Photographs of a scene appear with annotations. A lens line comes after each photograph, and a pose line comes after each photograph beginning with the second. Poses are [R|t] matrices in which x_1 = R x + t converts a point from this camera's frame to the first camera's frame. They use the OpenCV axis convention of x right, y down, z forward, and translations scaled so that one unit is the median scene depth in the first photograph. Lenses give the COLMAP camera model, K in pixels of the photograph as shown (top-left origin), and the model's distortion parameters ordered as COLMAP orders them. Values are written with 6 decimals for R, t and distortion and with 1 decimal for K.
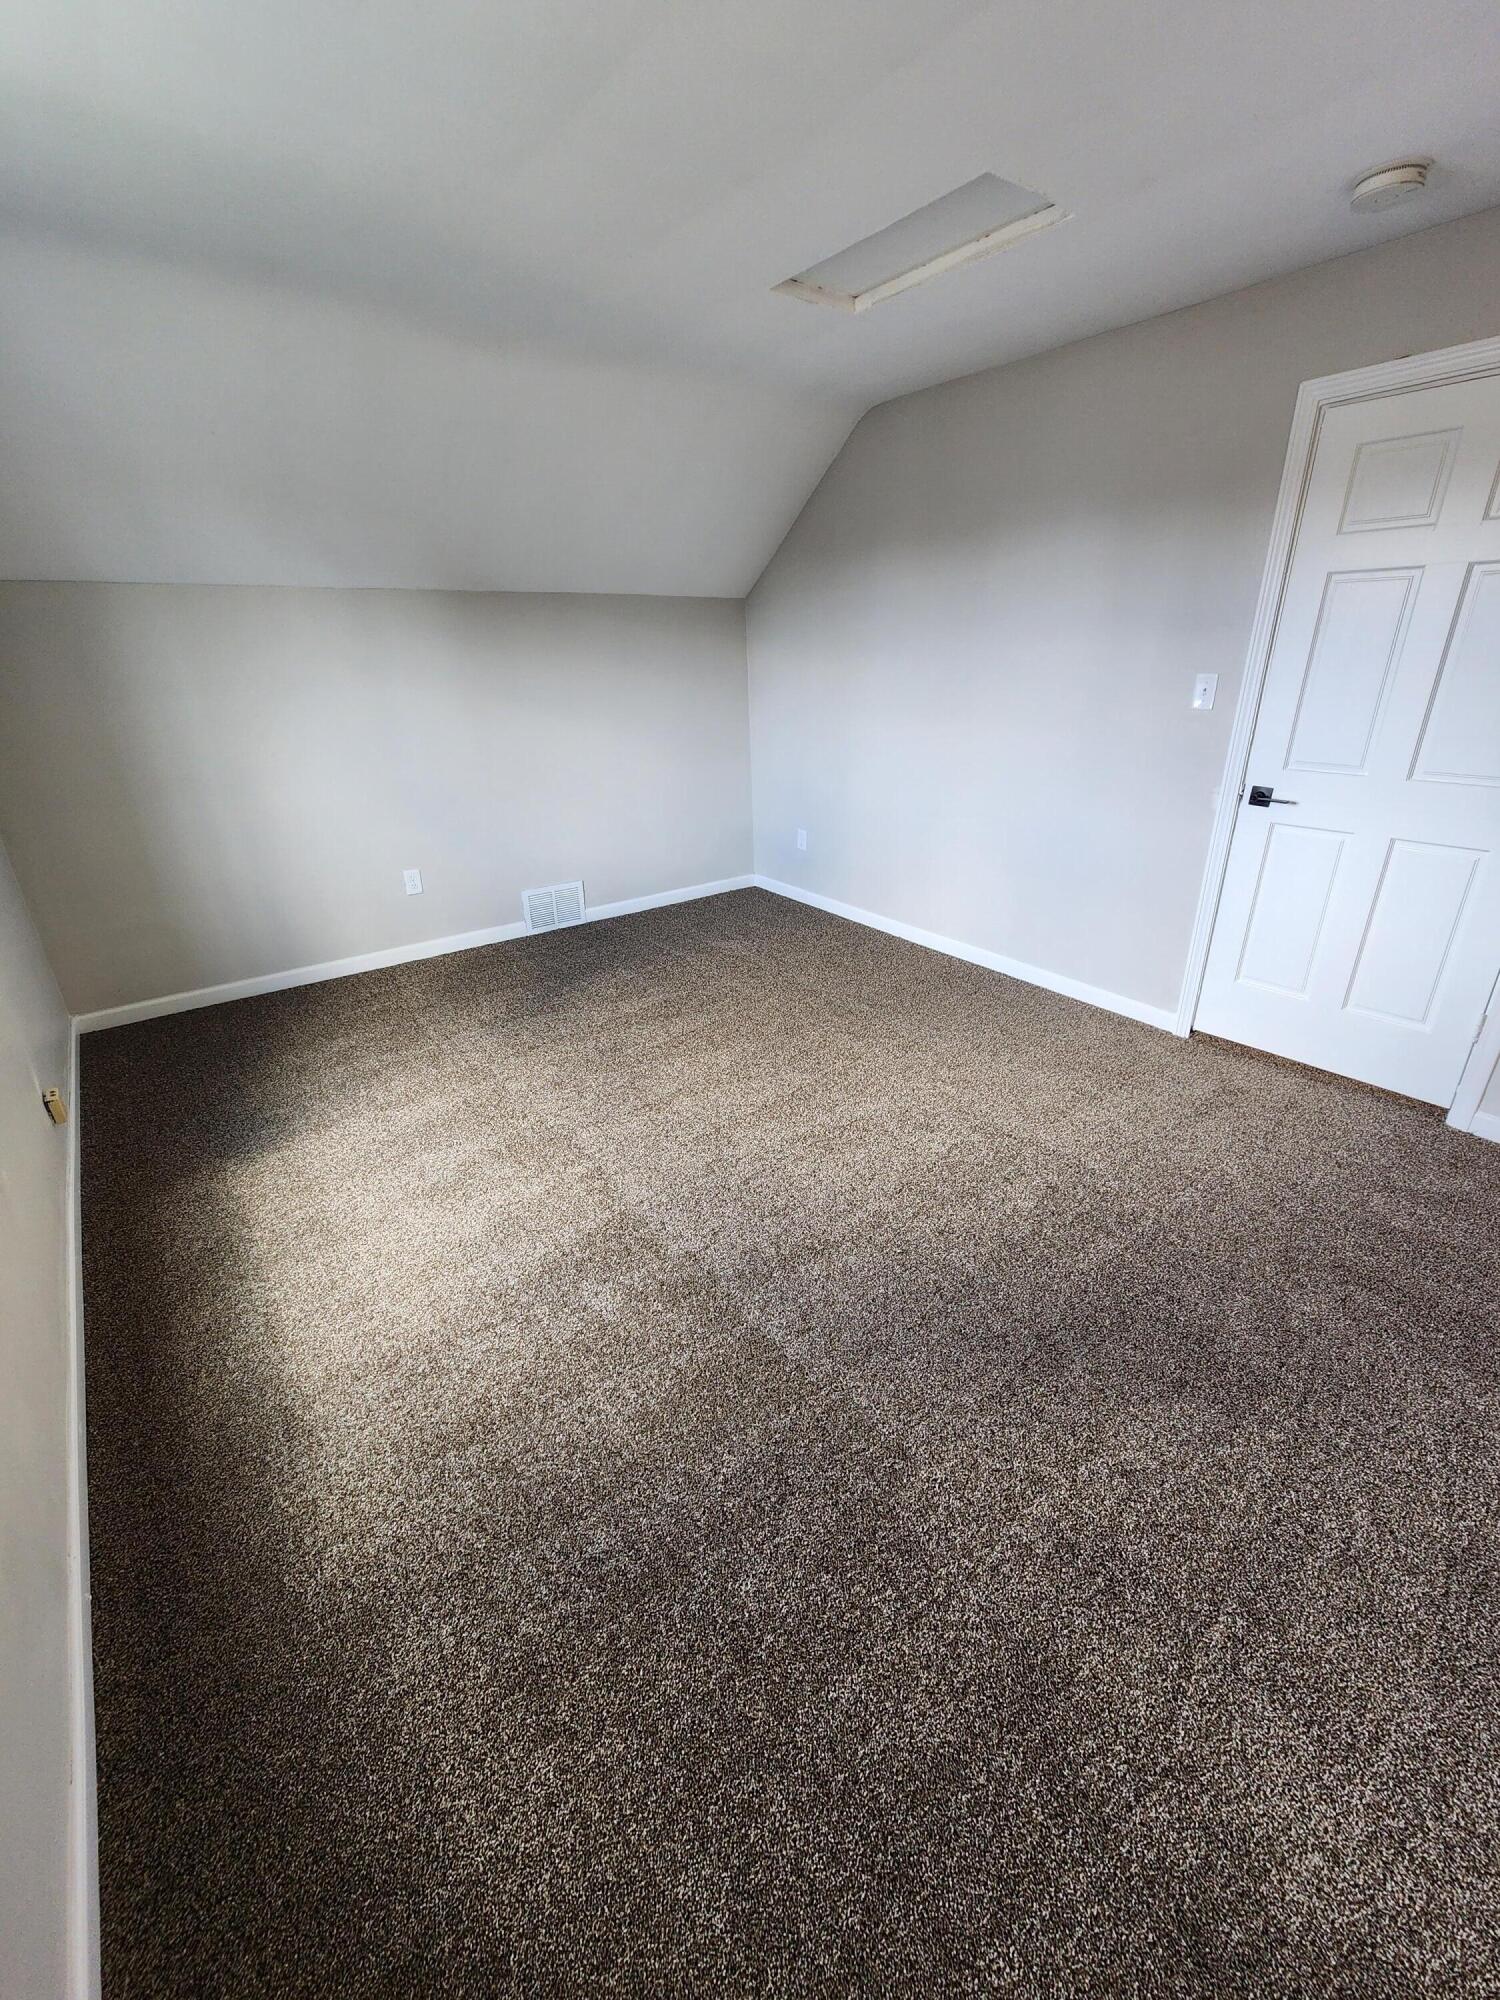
lens RADIAL K [[819.0, 0, 754.1], [0, 819.0, 992.8], [0, 0, 1]] dist [-0.001875, -0.000281]
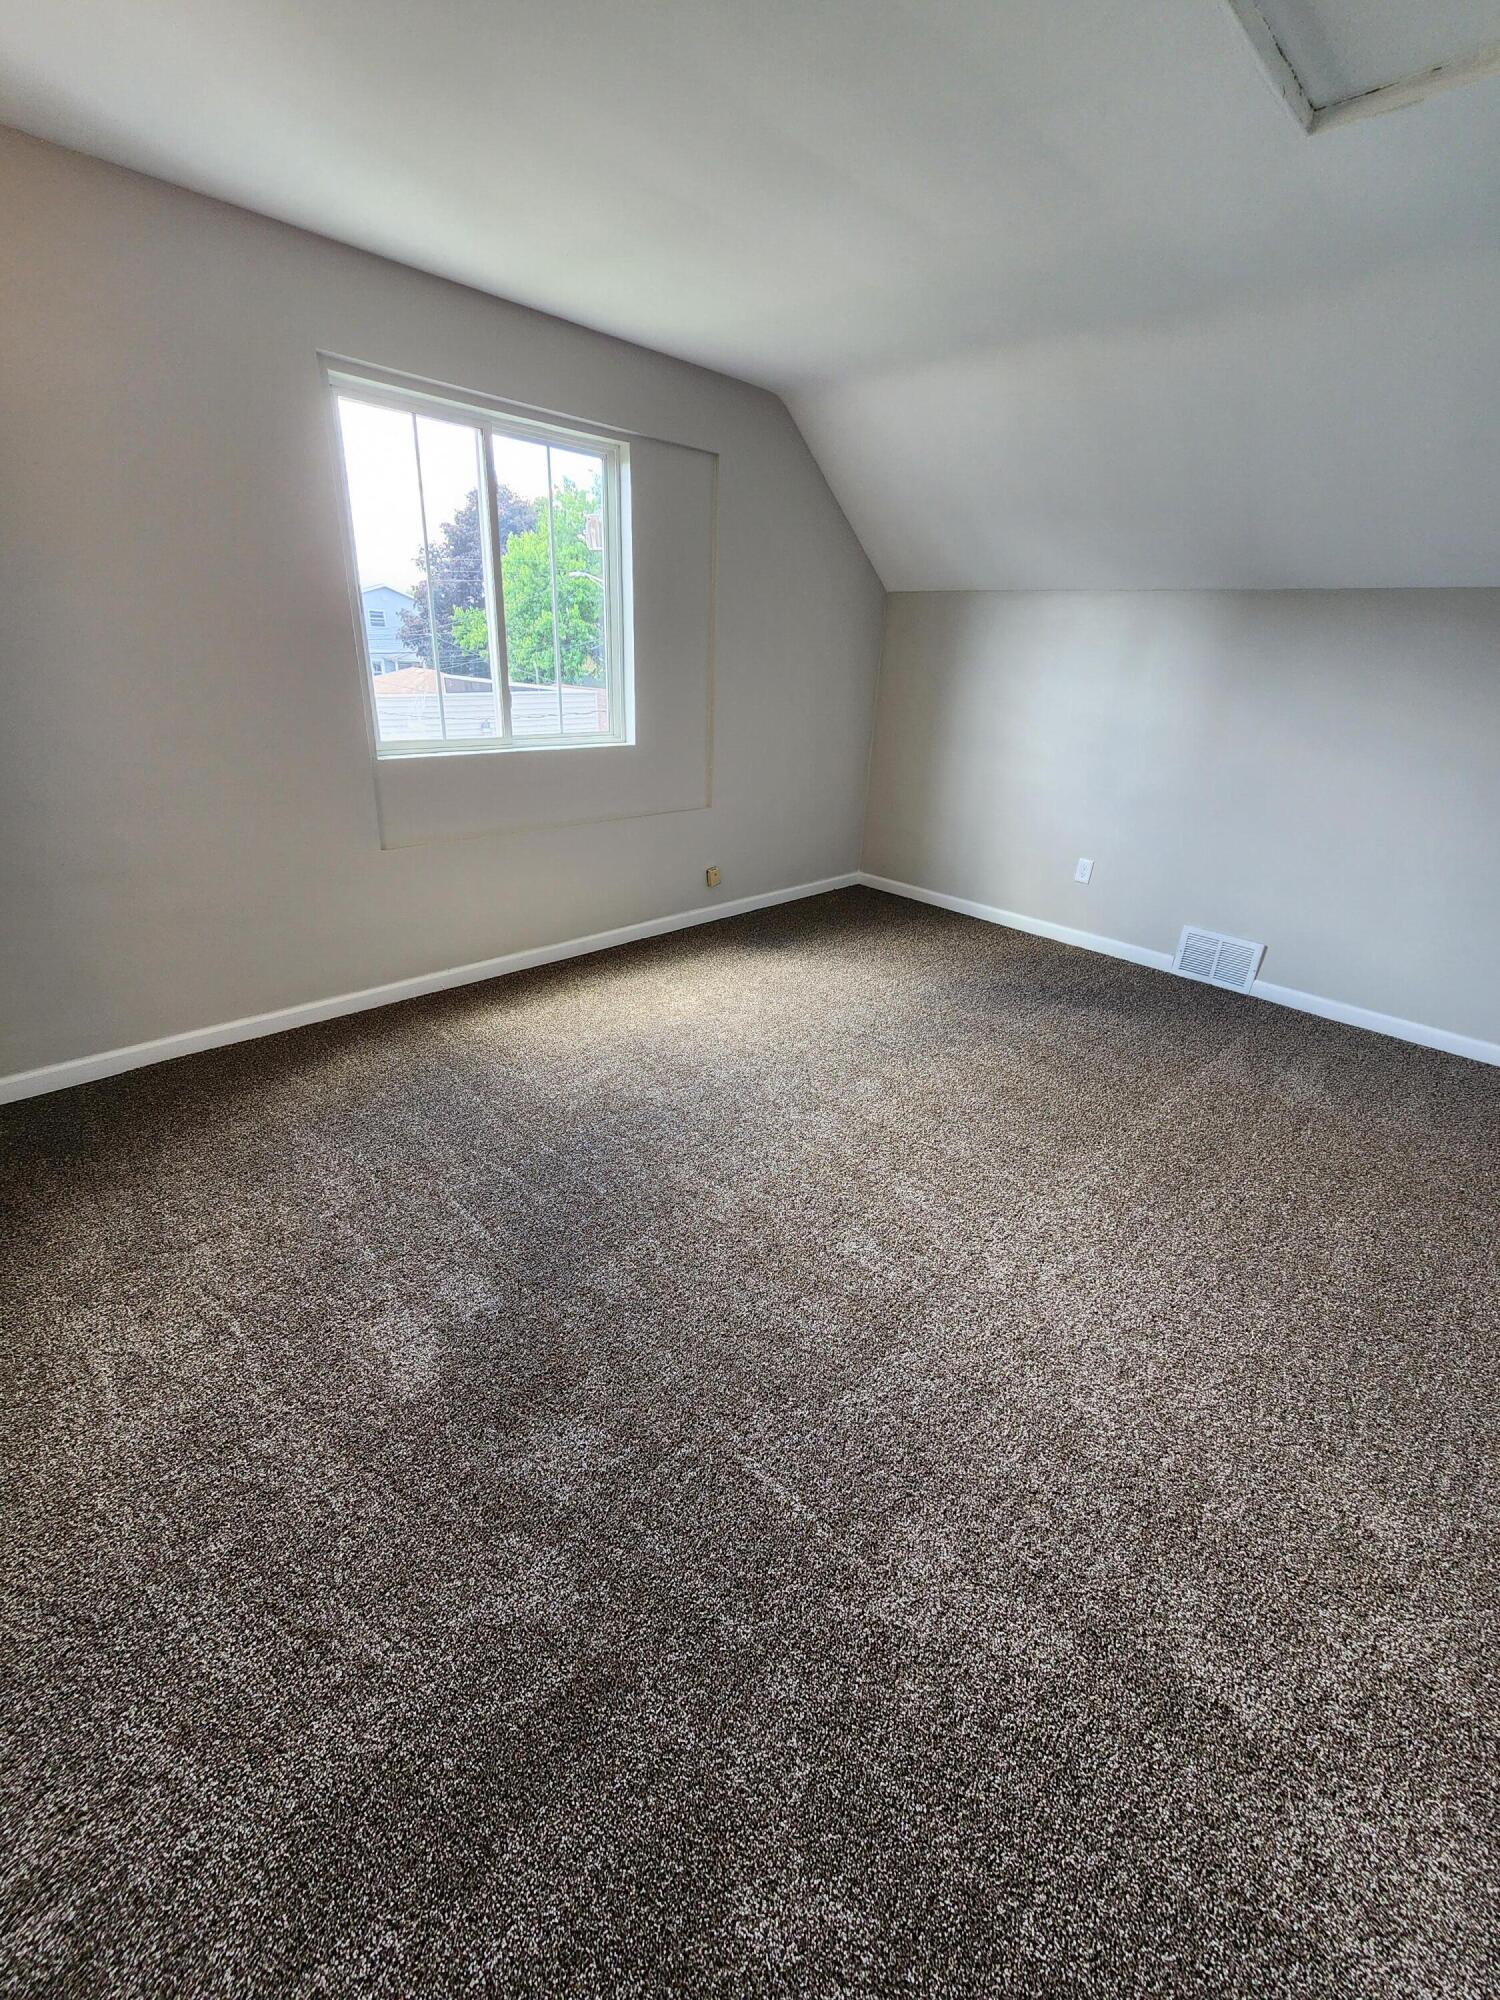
lens RADIAL K [[819.0, 0, 754.1], [0, 819.0, 992.8], [0, 0, 1]] dist [-0.001875, -0.000281]
pose [[0.149352, 0.409969, -0.899789, 0.521007], [-0.437287, 0.843554, 0.311764, -0.145838], [0.886834, 0.346904, 0.305260, 0.367065]]
